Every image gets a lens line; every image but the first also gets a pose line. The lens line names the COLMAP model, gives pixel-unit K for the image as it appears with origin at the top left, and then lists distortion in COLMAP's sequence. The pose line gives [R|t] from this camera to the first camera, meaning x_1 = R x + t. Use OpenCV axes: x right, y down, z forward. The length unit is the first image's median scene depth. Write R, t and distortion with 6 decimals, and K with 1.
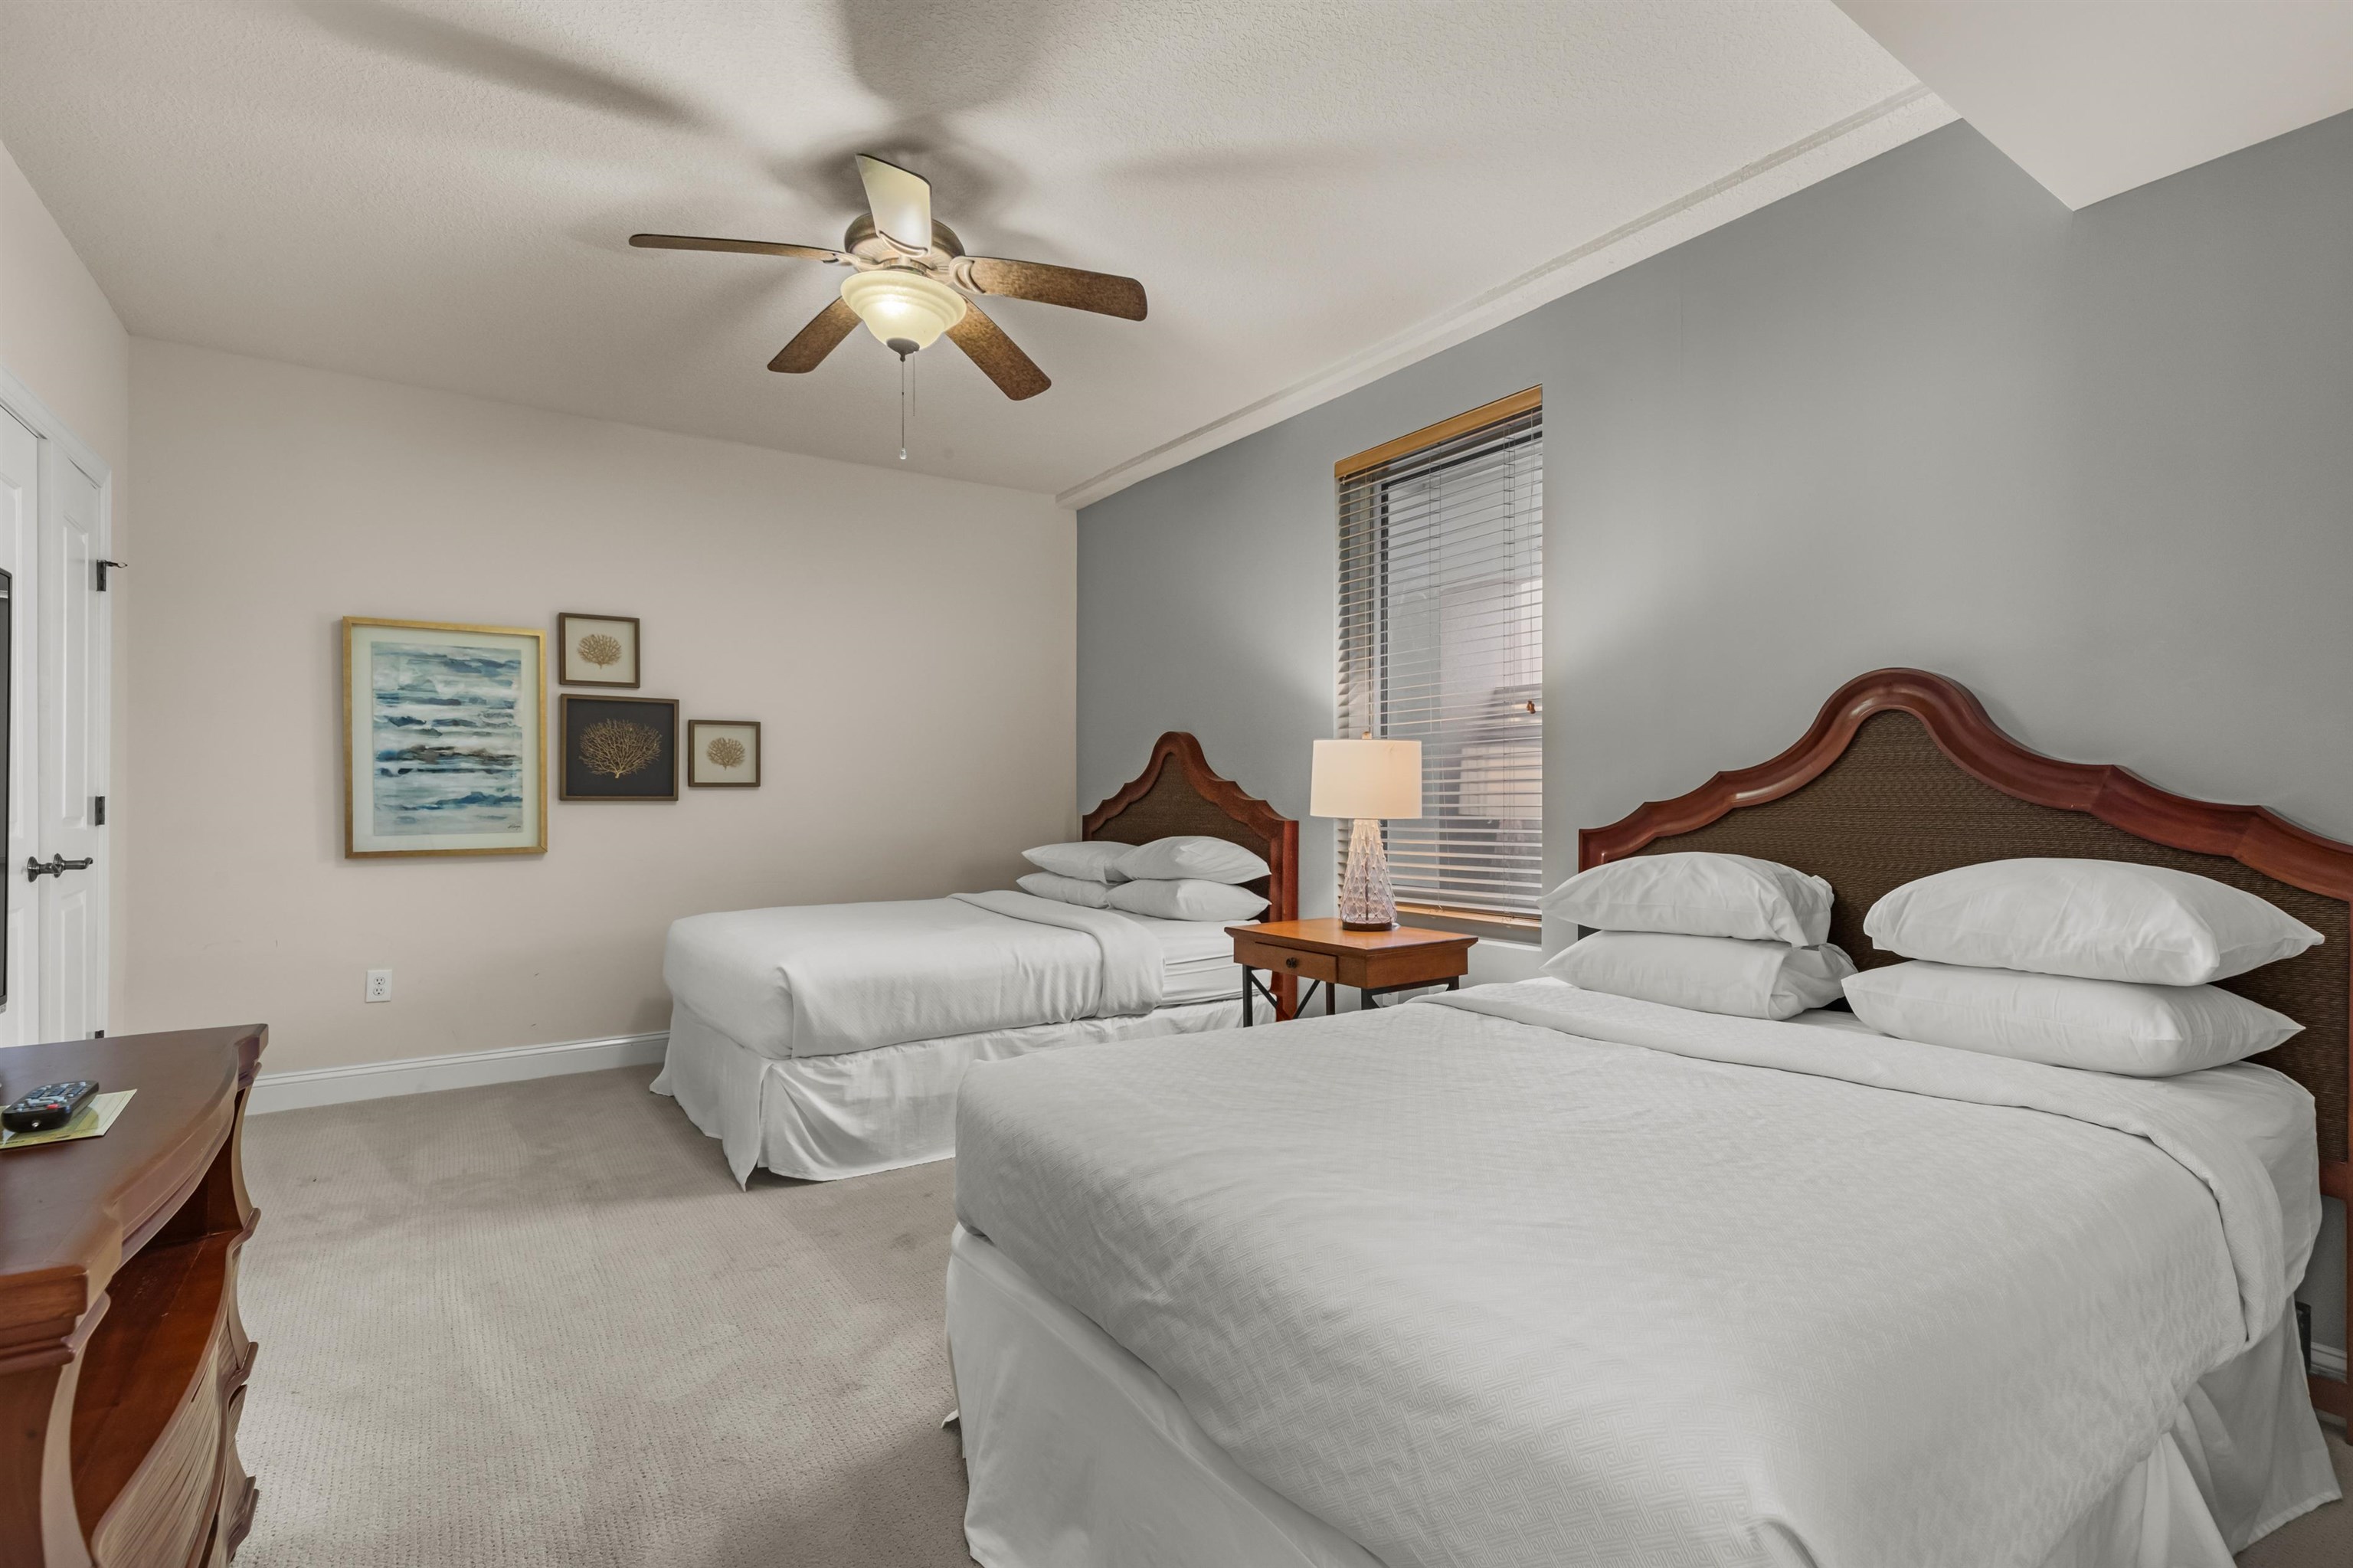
lens RADIAL K [[1080.4, 0, 1186.1], [0, 1080.4, 799.9], [0, 0, 1]] dist [0.003923, -0.000567]
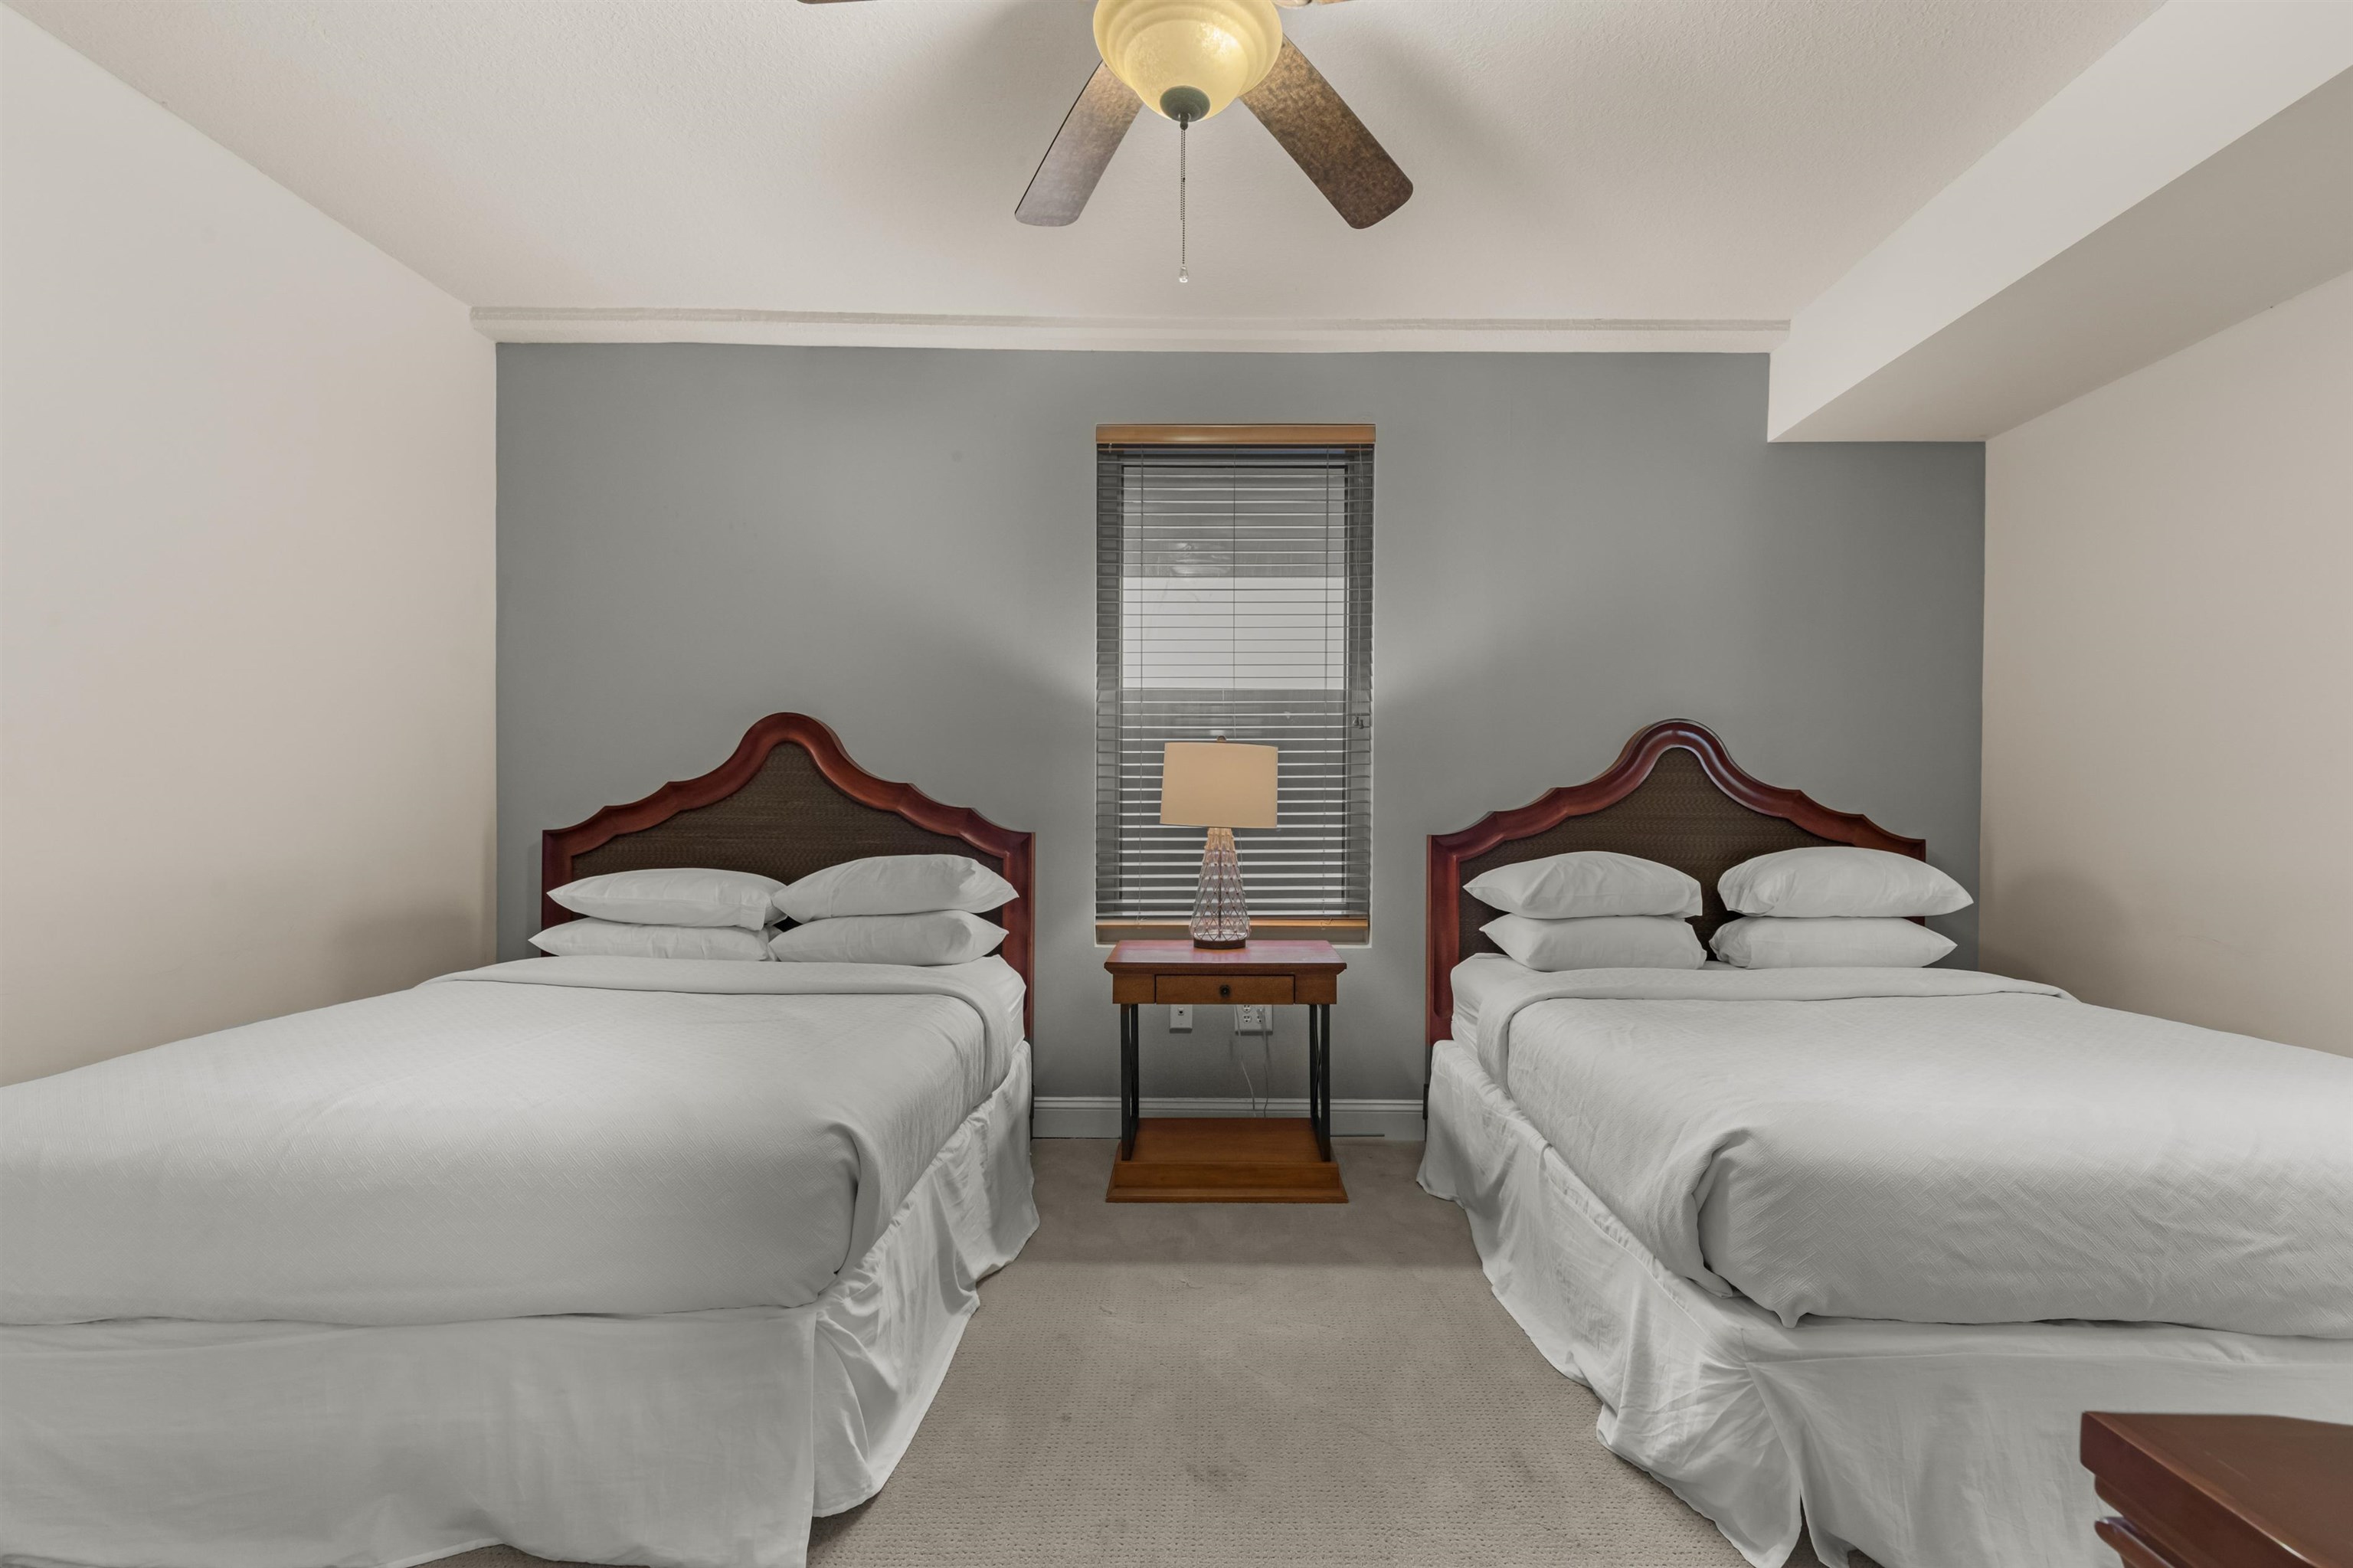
lens RADIAL K [[1080.4, 0, 1226.8], [0, 1080.4, 817.9], [0, 0, 1]] dist [0.003923, -0.000567]
pose [[0.570497, -0.005611, 0.821280, -0.597975], [-0.003473, 0.999951, 0.009244, -0.000664], [-0.821292, -0.008126, 0.570450, 0.466172]]
